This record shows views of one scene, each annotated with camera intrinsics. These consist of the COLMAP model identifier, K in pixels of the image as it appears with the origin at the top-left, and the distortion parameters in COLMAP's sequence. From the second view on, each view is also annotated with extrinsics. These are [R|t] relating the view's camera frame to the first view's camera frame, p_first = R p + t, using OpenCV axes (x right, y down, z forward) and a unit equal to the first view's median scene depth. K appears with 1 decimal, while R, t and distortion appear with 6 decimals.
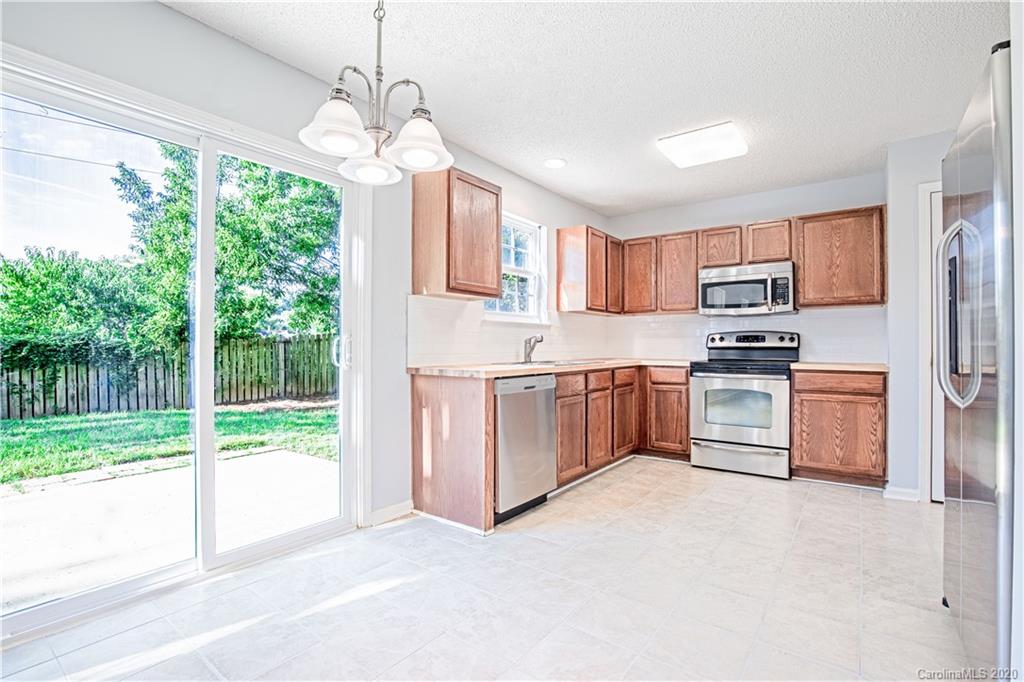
lens RADIAL K [[470.9, 0, 512.4], [0, 470.9, 343.6], [0, 0, 1]] dist [-0.030994, 0.000653]
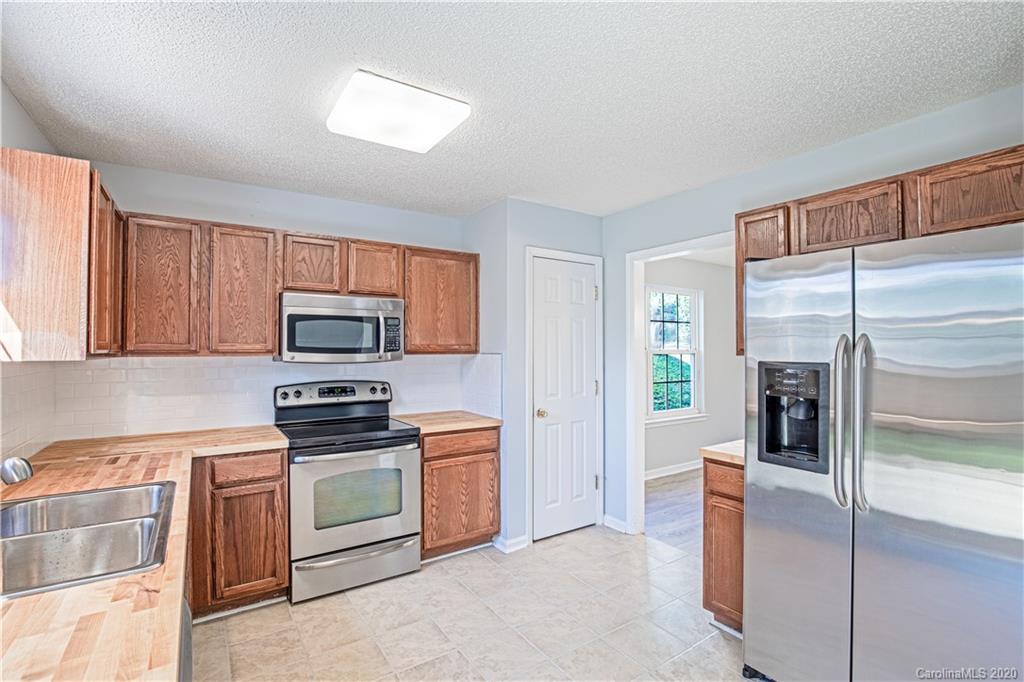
lens RADIAL K [[470.9, 0, 512.4], [0, 470.9, 343.6], [0, 0, 1]] dist [-0.030994, 0.000653]
pose [[0.336073, 0.007382, 0.941807, -0.108327], [-0.002791, 0.999973, -0.006843, -0.085858], [-0.941832, -0.000329, 0.336084, 0.499117]]
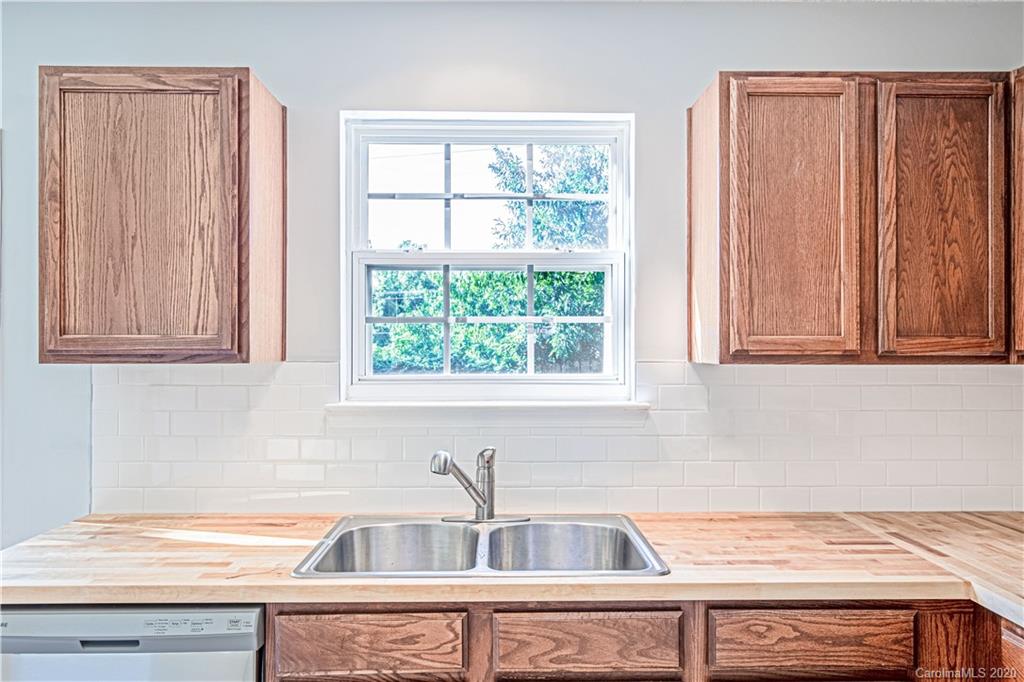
lens RADIAL K [[706.1, 0, 507.5], [0, 706.1, 344.4], [0, 0, 1]] dist [0.005284, 0.000219]
pose [[0.606193, -0.003832, -0.795308, 0.429699], [0.003669, 0.999991, -0.002022, -0.084157], [0.795309, -0.001692, 0.606202, 0.633582]]
